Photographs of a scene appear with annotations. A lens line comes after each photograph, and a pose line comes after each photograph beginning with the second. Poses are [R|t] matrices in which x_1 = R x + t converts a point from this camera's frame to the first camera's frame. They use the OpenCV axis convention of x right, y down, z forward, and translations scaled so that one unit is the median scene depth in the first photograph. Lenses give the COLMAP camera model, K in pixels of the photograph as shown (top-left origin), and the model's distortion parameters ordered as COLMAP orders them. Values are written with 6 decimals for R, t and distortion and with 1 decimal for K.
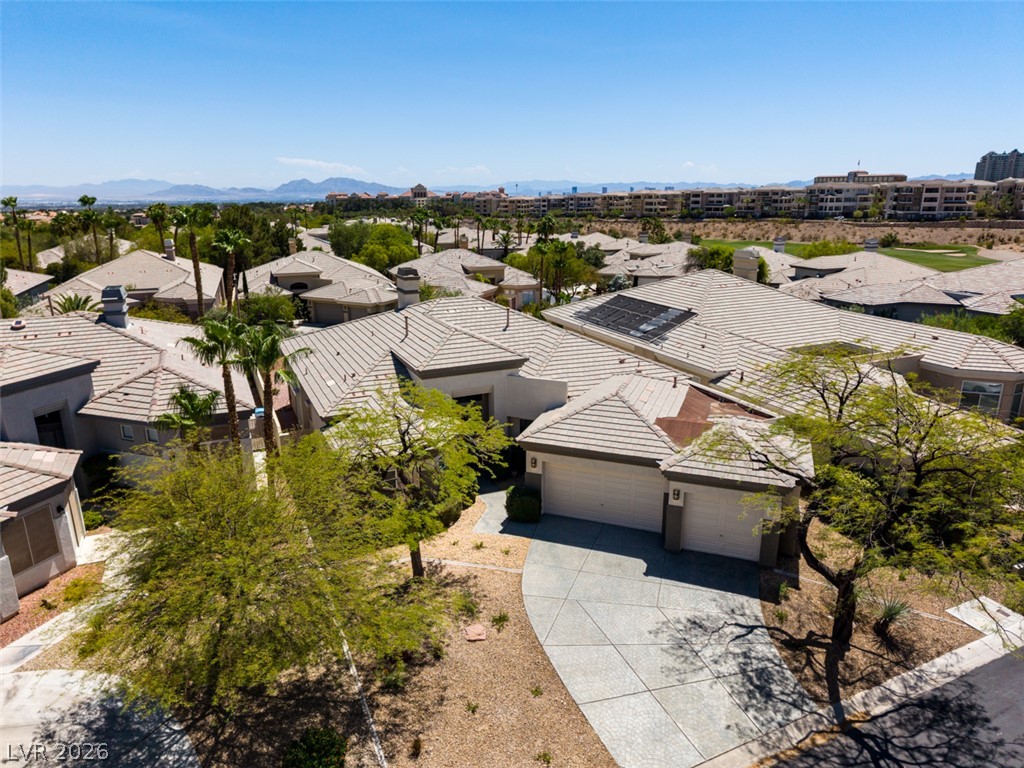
lens RADIAL K [[684.0, 0, 512.0], [0, 684.0, 384.0], [0, 0, 1]] dist [0.026935, -0.025897]
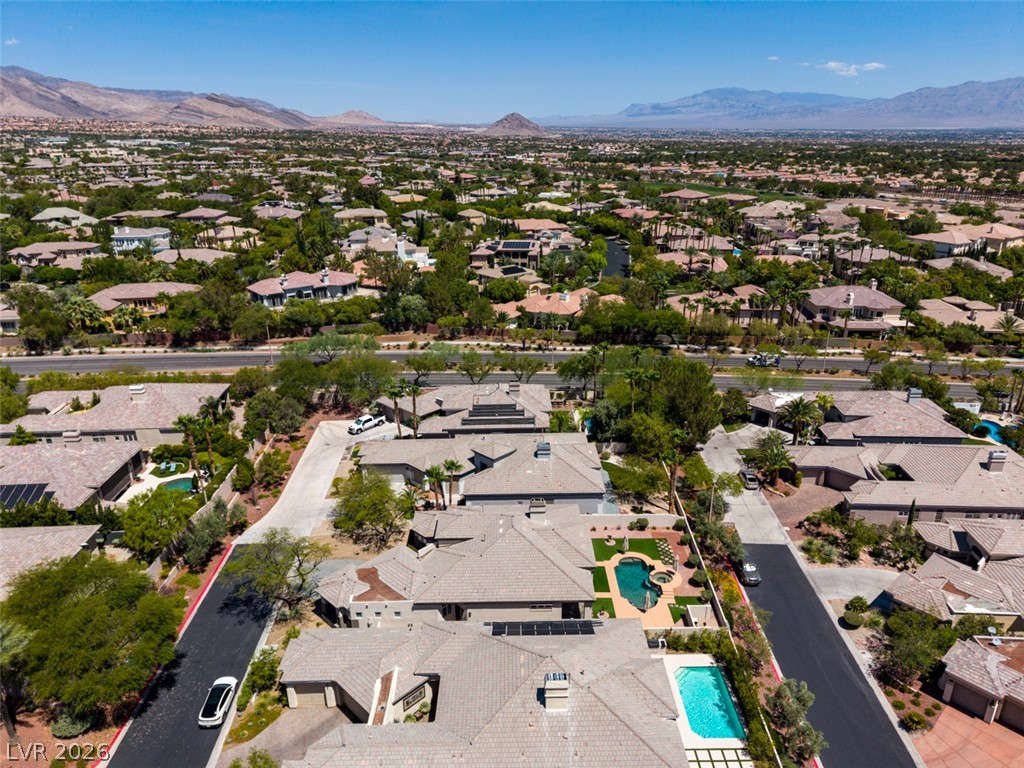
lens RADIAL K [[684.0, 0, 512.0], [0, 684.0, 384.0], [0, 0, 1]] dist [0.026935, -0.025897]
pose [[-0.408888, 0.332588, -0.849821, 0.180083], [-0.236694, 0.860707, 0.450733, -0.167651], [0.881355, 0.385447, -0.273211, 0.172923]]
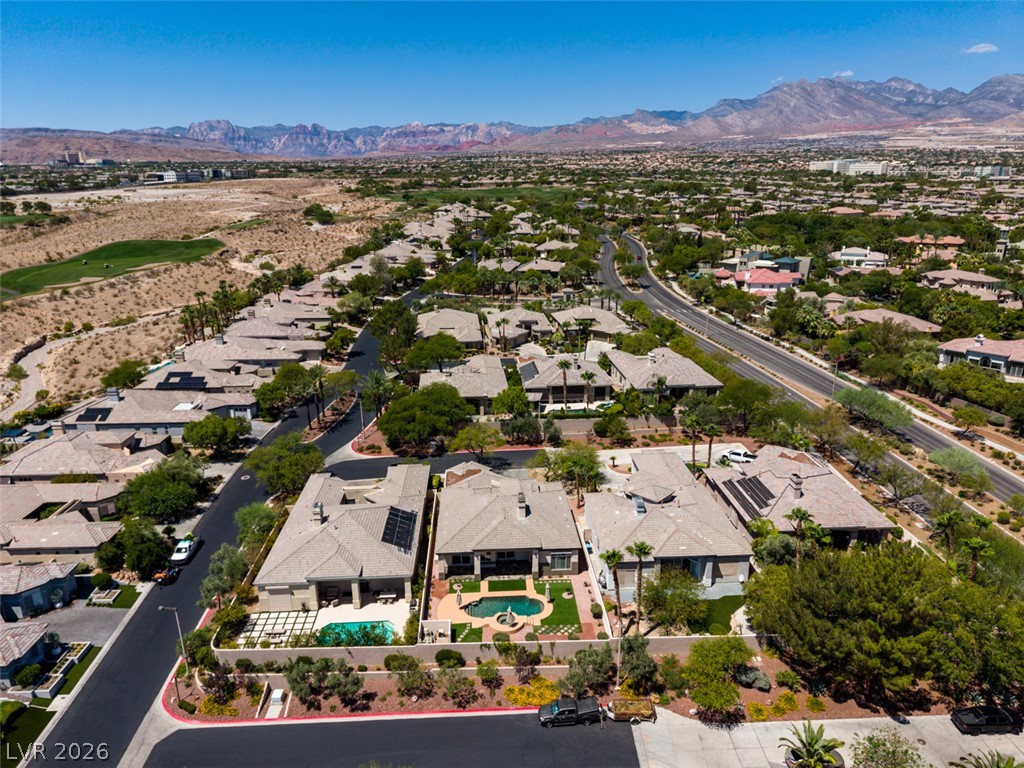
lens RADIAL K [[684.0, 0, 512.0], [0, 684.0, 384.0], [0, 0, 1]] dist [0.026935, -0.025897]
pose [[-0.931158, -0.092855, 0.352595, -0.112736], [0.116074, 0.841229, 0.528072, -0.212664], [-0.345647, 0.532646, -0.772539, 0.327239]]
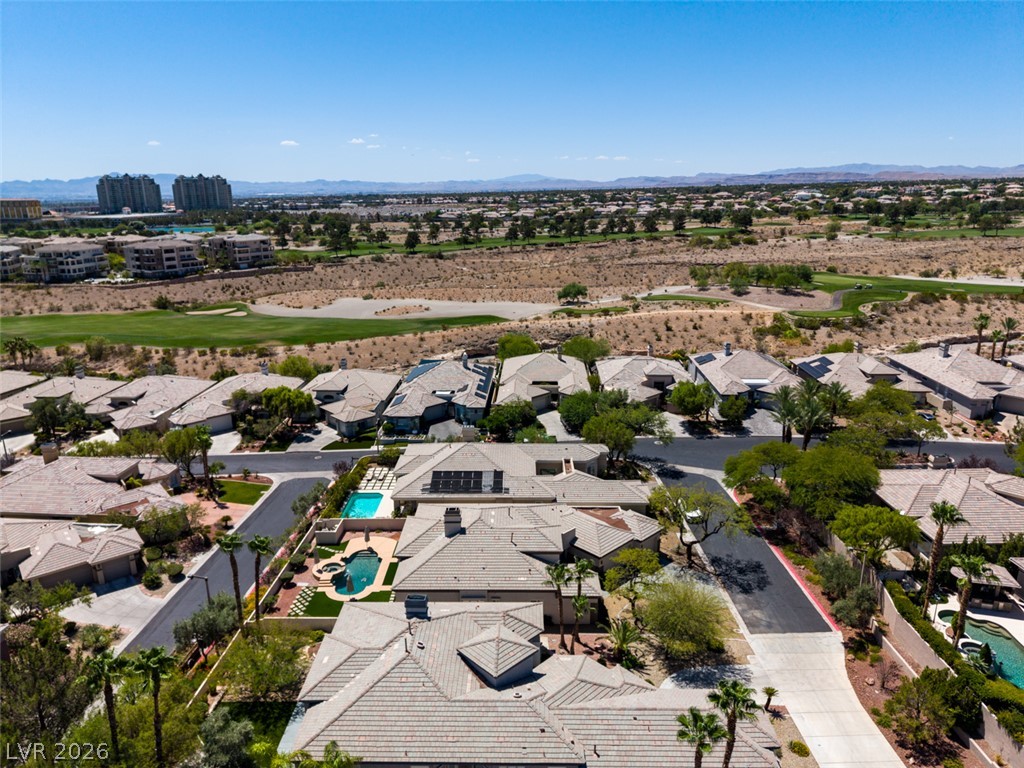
lens RADIAL K [[684.0, 0, 512.0], [0, 684.0, 384.0], [0, 0, 1]] dist [0.026935, -0.025897]
pose [[0.425764, -0.245840, 0.870797, -0.201707], [0.253452, 0.956260, 0.146046, -0.091139], [-0.868612, 0.158524, 0.469449, -0.002839]]
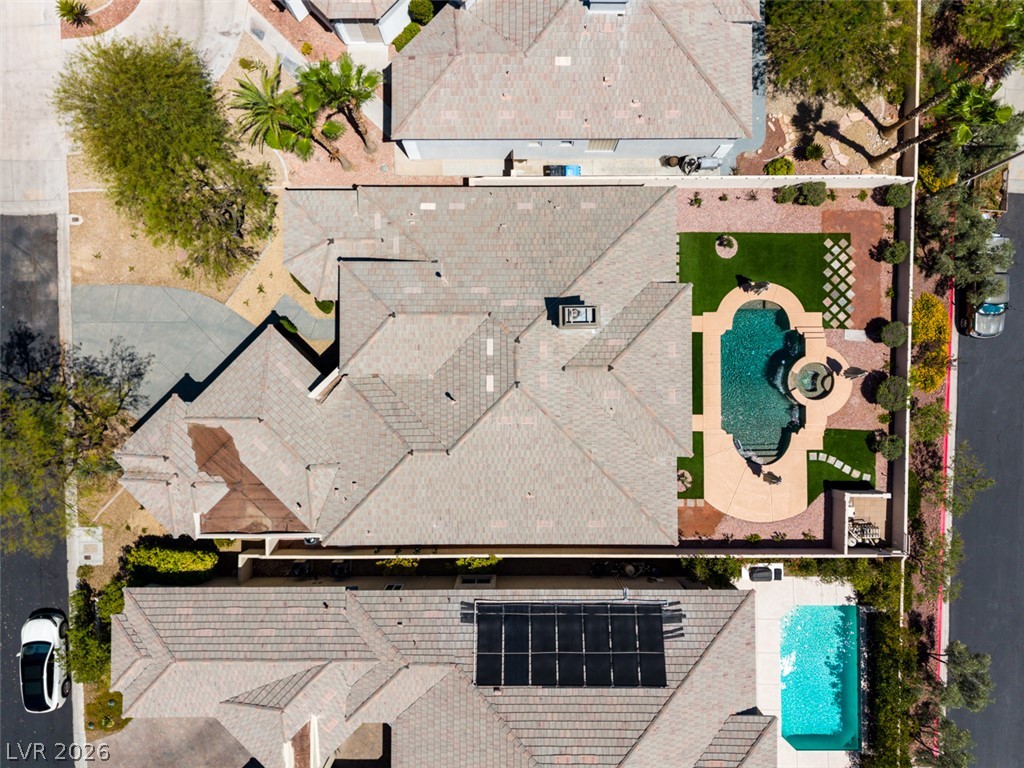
lens RADIAL K [[670.4, 0, 510.5], [0, 670.4, 400.4], [0, 0, 1]] dist [0.003050, 0.002175]
pose [[-0.412169, 0.911082, -0.006766, -0.003521], [-0.247587, -0.104854, 0.963175, -0.111802], [0.876822, 0.398666, 0.268789, 0.100566]]
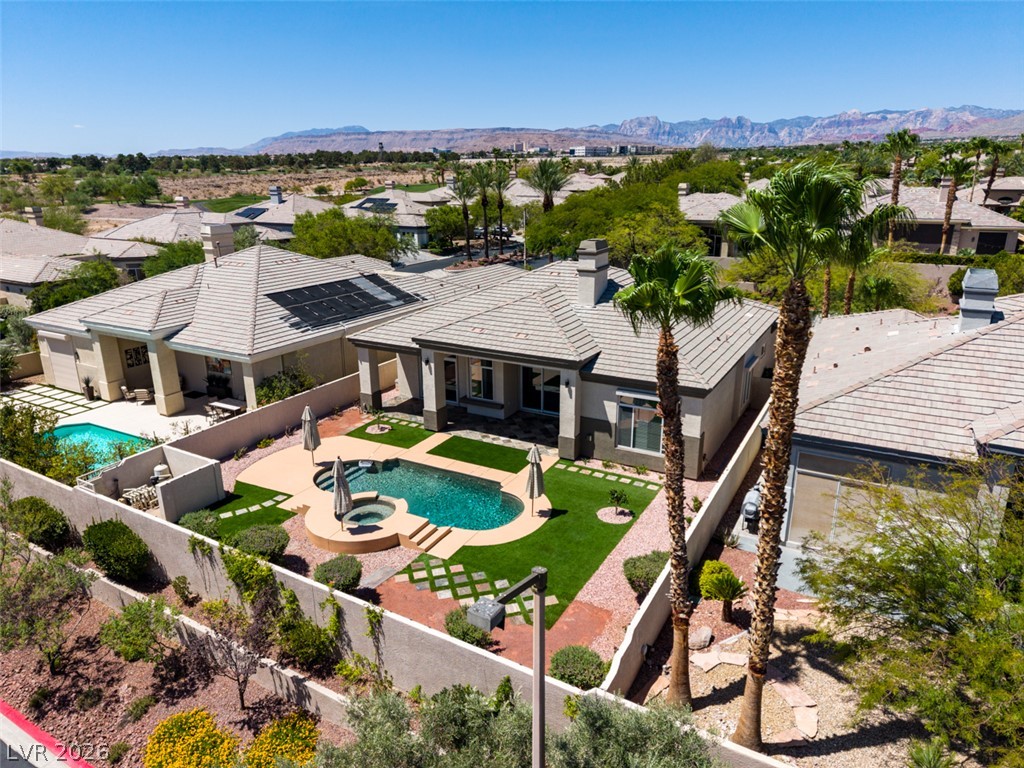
lens RADIAL K [[684.0, 0, 512.0], [0, 684.0, 384.0], [0, 0, 1]] dist [0.026935, -0.025897]
pose [[-0.592473, -0.229762, 0.772130, -0.098030], [0.233730, 0.868211, 0.437699, -0.051630], [-0.770939, 0.439794, -0.460689, 0.197077]]
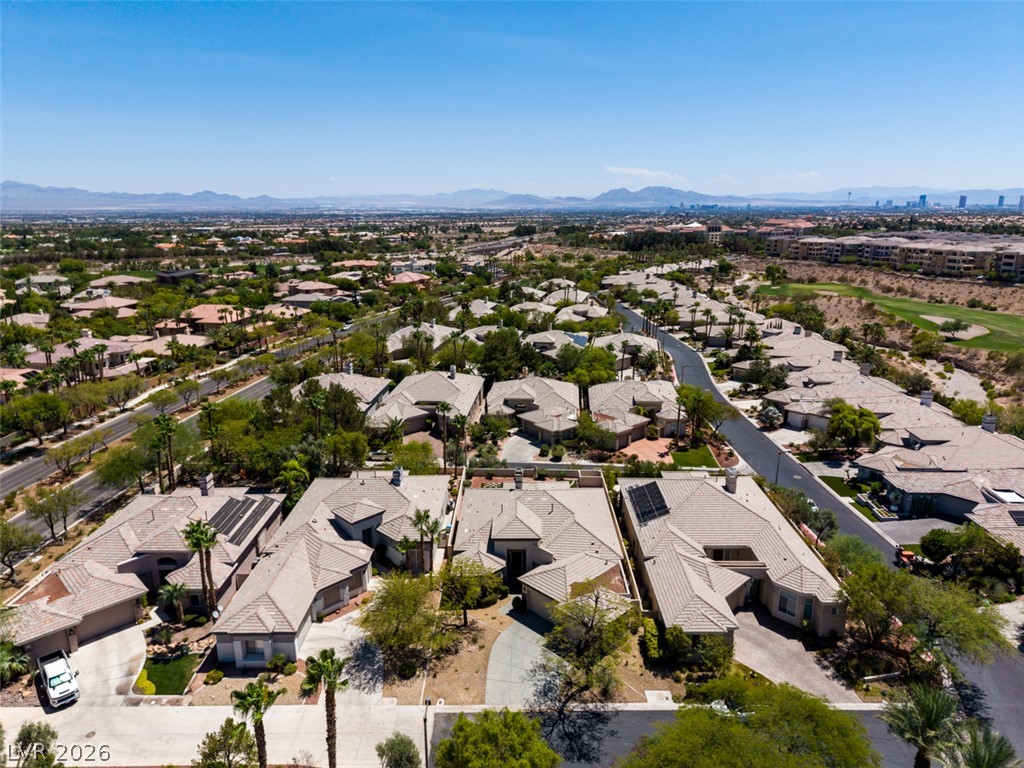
lens RADIAL K [[675.5, 0, 512.9], [0, 675.5, 396.7], [0, 0, 1]] dist [0.055158, -0.064071]
pose [[0.906681, 0.120871, -0.404128, 0.082591], [-0.117686, 0.992509, 0.032814, -0.059512], [0.405067, 0.017808, 0.914113, -0.116354]]
